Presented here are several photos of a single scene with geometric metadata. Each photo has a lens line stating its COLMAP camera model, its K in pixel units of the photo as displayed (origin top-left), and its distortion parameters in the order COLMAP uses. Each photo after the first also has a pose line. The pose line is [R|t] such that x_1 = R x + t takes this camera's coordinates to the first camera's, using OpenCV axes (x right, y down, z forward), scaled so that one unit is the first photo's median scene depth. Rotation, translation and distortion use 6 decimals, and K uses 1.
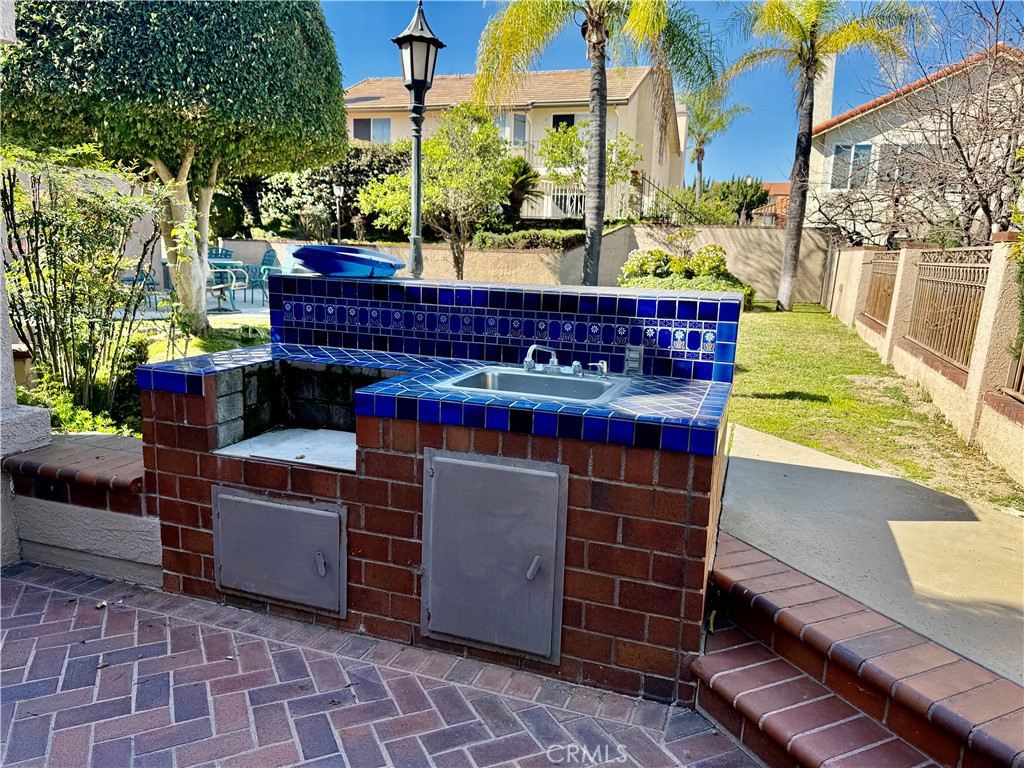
lens RADIAL K [[718.5, 0, 514.1], [0, 718.5, 387.2], [0, 0, 1]] dist [0.047122, -0.053755]
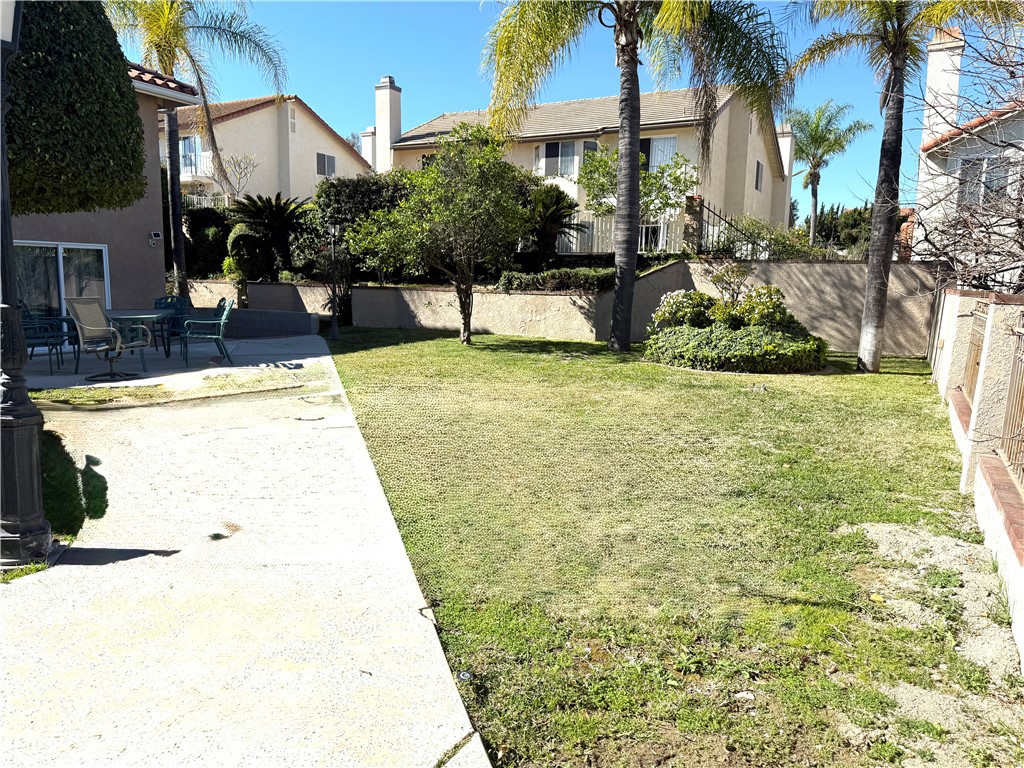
lens RADIAL K [[718.5, 0, 507.2], [0, 718.5, 381.6], [0, 0, 1]] dist [0.047122, -0.053755]
pose [[0.984007, 0.013057, -0.177650, 0.119021], [-0.022480, 0.998439, -0.051135, -0.041239], [0.176705, 0.054310, 0.982764, 0.164376]]
